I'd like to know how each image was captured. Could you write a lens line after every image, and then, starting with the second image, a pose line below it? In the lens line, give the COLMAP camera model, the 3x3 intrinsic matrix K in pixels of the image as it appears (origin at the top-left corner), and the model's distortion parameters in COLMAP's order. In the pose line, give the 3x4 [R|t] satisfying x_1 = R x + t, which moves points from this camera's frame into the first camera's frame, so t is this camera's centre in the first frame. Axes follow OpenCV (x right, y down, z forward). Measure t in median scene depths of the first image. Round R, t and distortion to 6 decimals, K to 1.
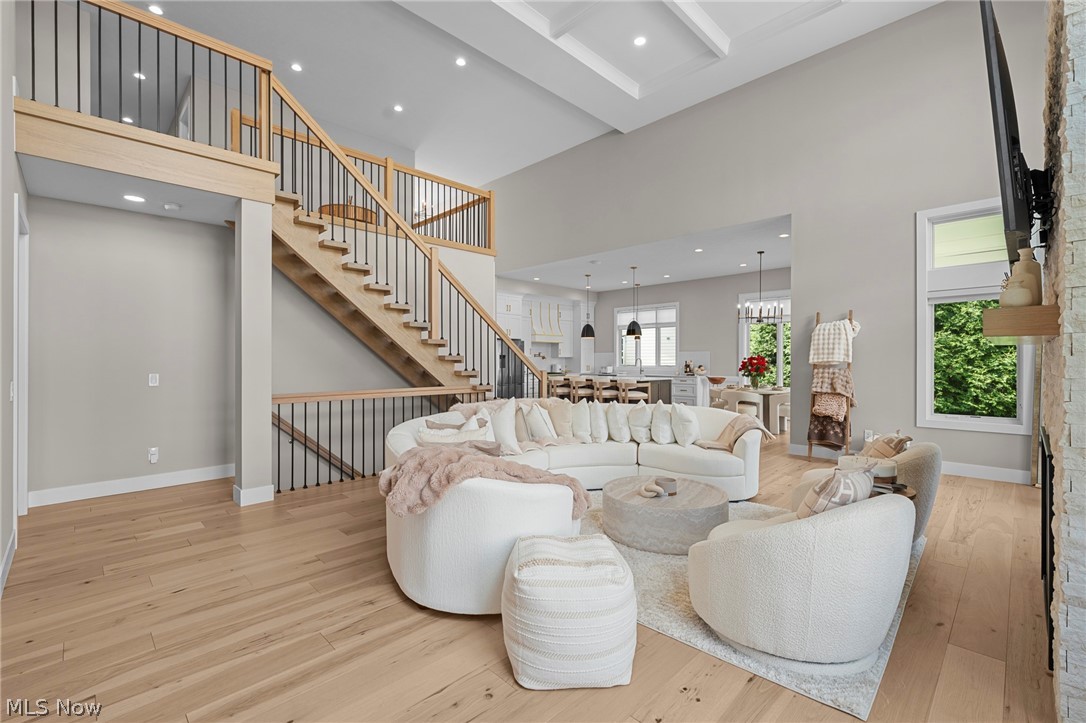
lens RADIAL K [[471.6, 0, 543.9], [0, 471.6, 360.0], [0, 0, 1]] dist [0.001632, 0.000038]
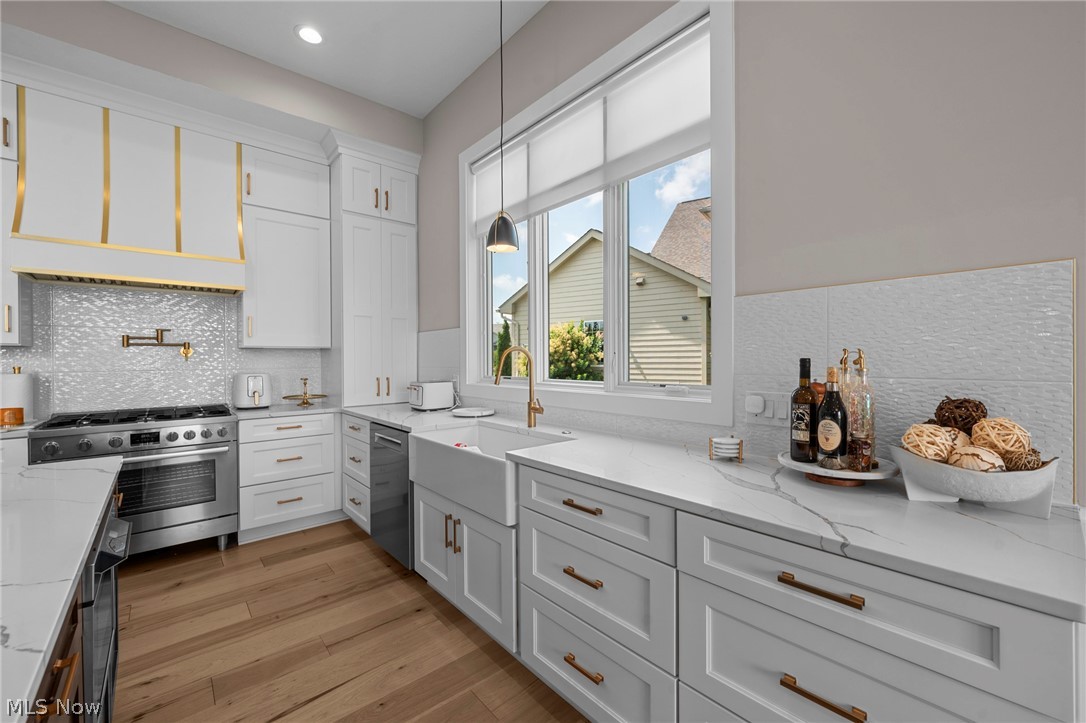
lens RADIAL K [[439.4, 0, 544.0], [0, 439.4, 360.5], [0, 0, 1]] dist [-0.000833, -0.000058]
pose [[0.998002, -0.004509, -0.063028, 0.247377], [0.004665, 0.999986, 0.002332, 0.002021], [0.063016, -0.002621, 0.998009, 0.899021]]
